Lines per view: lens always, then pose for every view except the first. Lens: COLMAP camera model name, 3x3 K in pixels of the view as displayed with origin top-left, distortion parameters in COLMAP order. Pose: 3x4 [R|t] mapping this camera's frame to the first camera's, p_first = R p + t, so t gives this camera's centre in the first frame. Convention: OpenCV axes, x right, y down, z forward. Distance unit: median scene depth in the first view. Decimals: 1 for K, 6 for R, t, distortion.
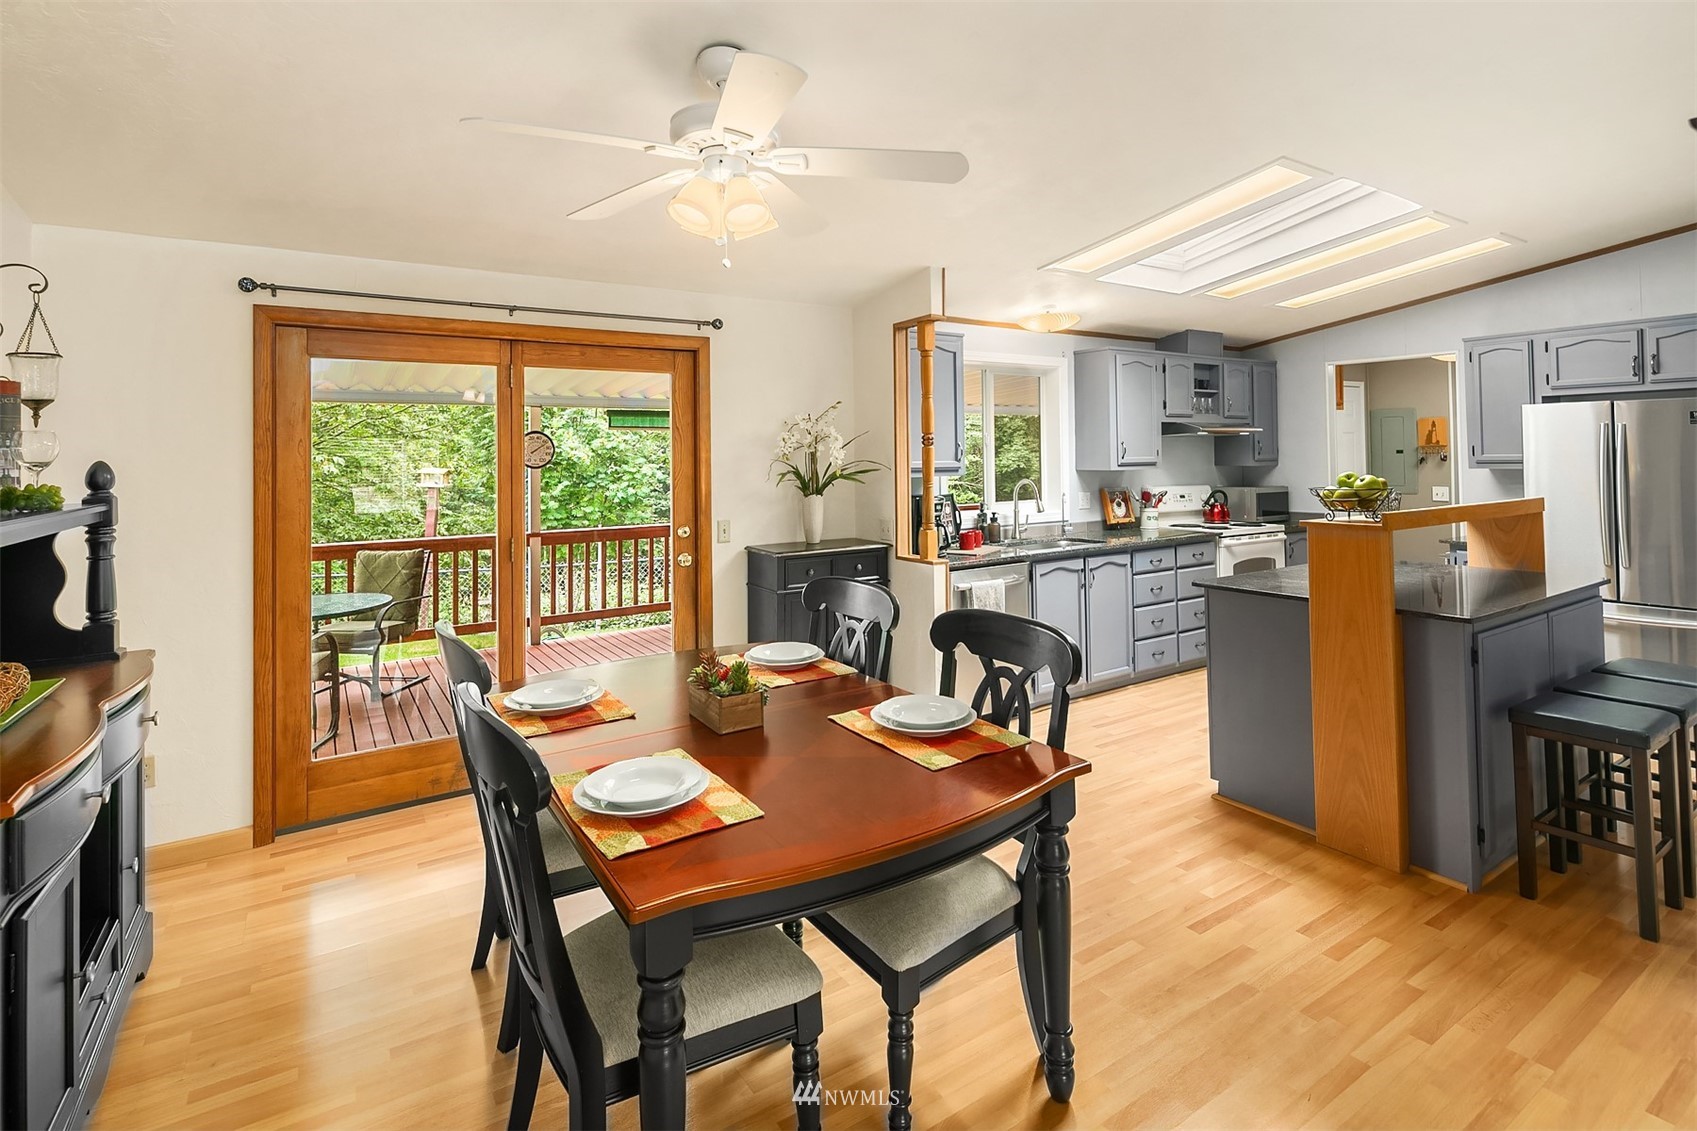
lens RADIAL K [[812.9, 0, 849.0], [0, 812.9, 440.4], [0, 0, 1]] dist [-0.001870, -0.000243]
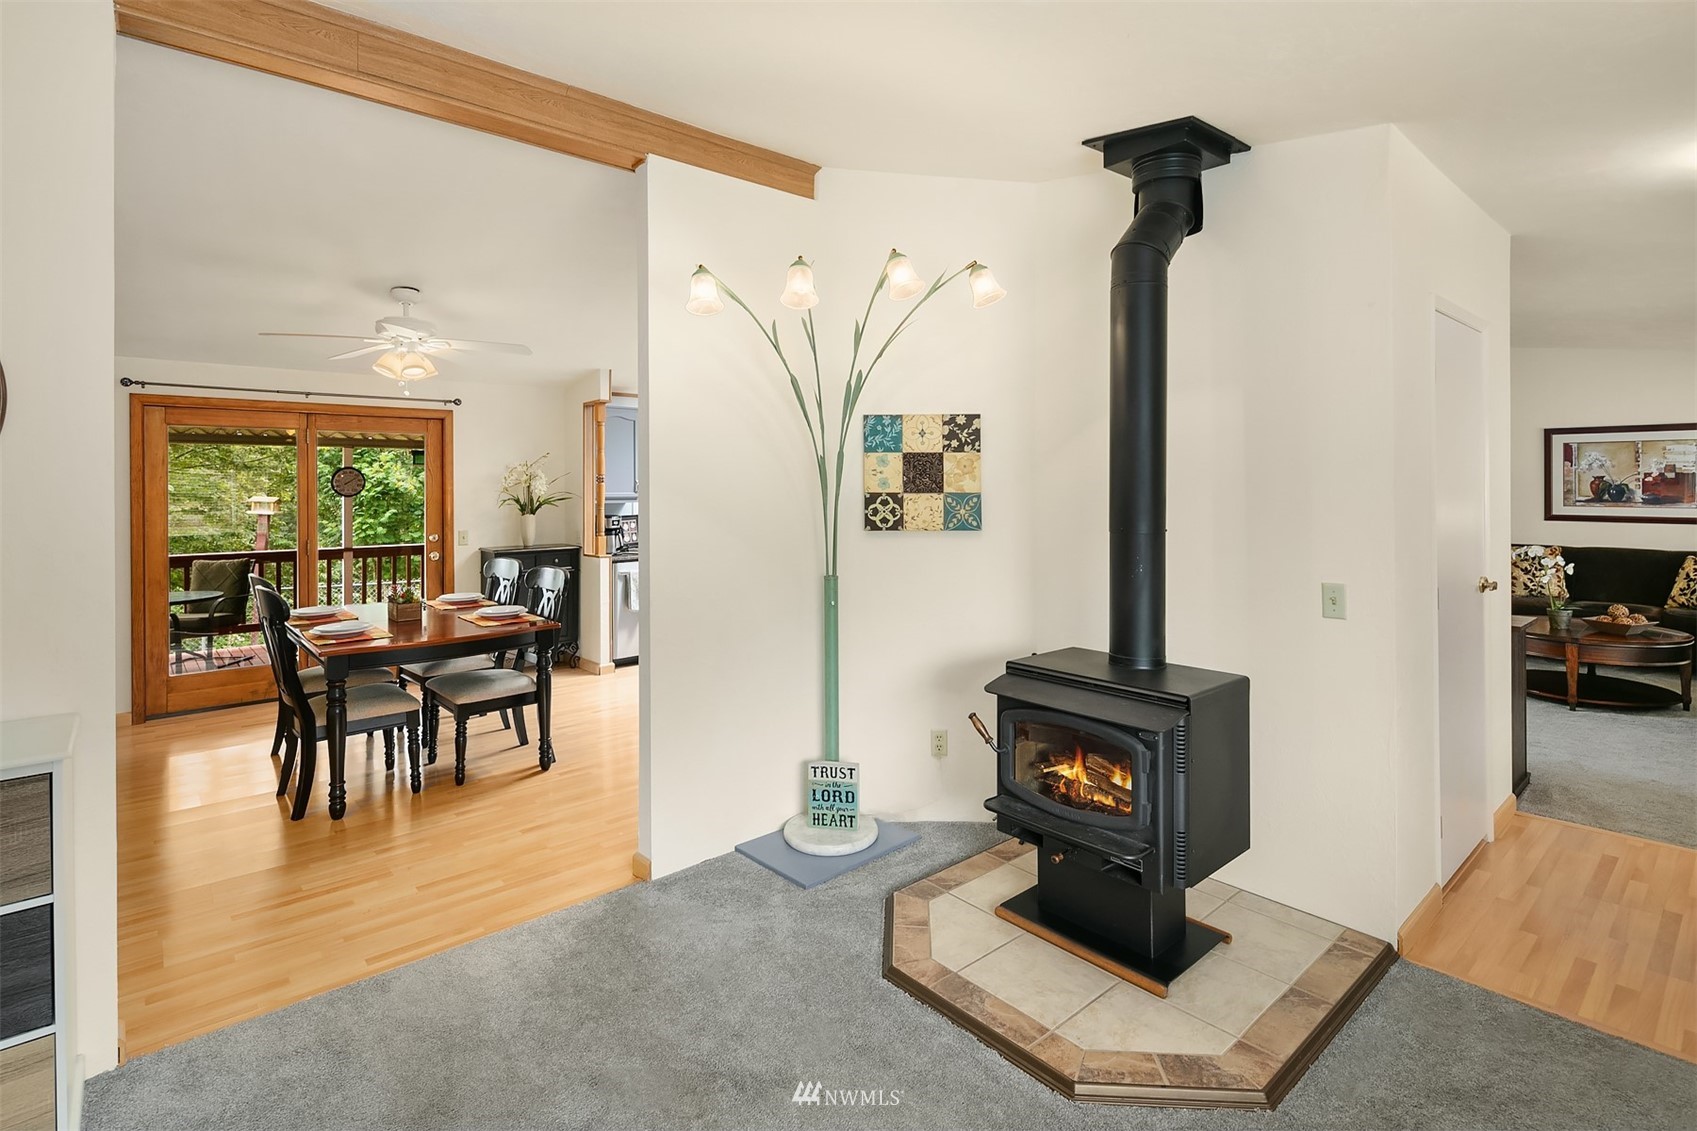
lens RADIAL K [[814.4, 0, 853.0], [0, 814.4, 487.6], [0, 0, 1]] dist [-0.000031, -0.001212]
pose [[0.989077, 0.007222, 0.147220, 0.345474], [-0.009850, 0.999805, 0.017123, -0.015589], [-0.147067, -0.018386, 0.988956, -0.620556]]
